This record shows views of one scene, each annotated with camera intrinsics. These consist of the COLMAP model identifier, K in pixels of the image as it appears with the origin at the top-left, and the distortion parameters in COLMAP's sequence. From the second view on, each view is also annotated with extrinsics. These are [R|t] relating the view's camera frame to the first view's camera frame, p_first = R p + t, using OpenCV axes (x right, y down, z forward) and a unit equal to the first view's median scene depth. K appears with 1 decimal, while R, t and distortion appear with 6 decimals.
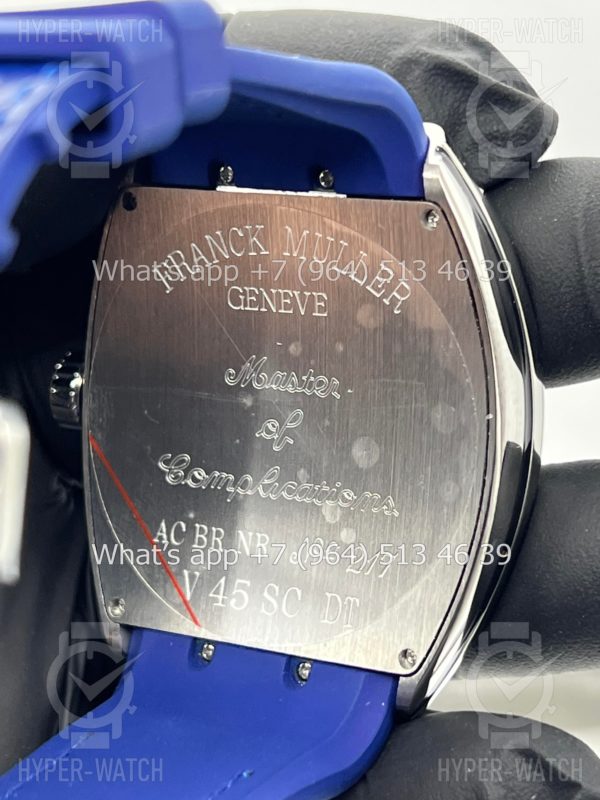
lens RADIAL K [[1914.4, 0, 283.8], [0, 1914.4, 401.3], [0, 0, 1]] dist [0.201187, 0.189049]
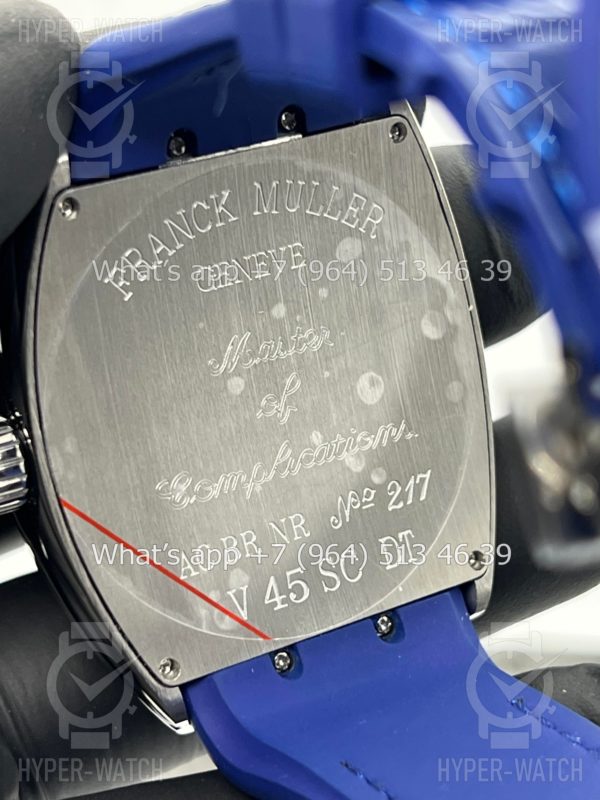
lens RADIAL K [[1914.4, 0, 283.8], [0, 1914.4, 401.3], [0, 0, 1]] dist [0.201187, 0.189049]
pose [[0.514746, -0.285719, 0.808332, -0.782701], [0.325299, 0.937420, 0.124197, -0.104032], [-0.793232, 0.199020, 0.575477, 0.476895]]
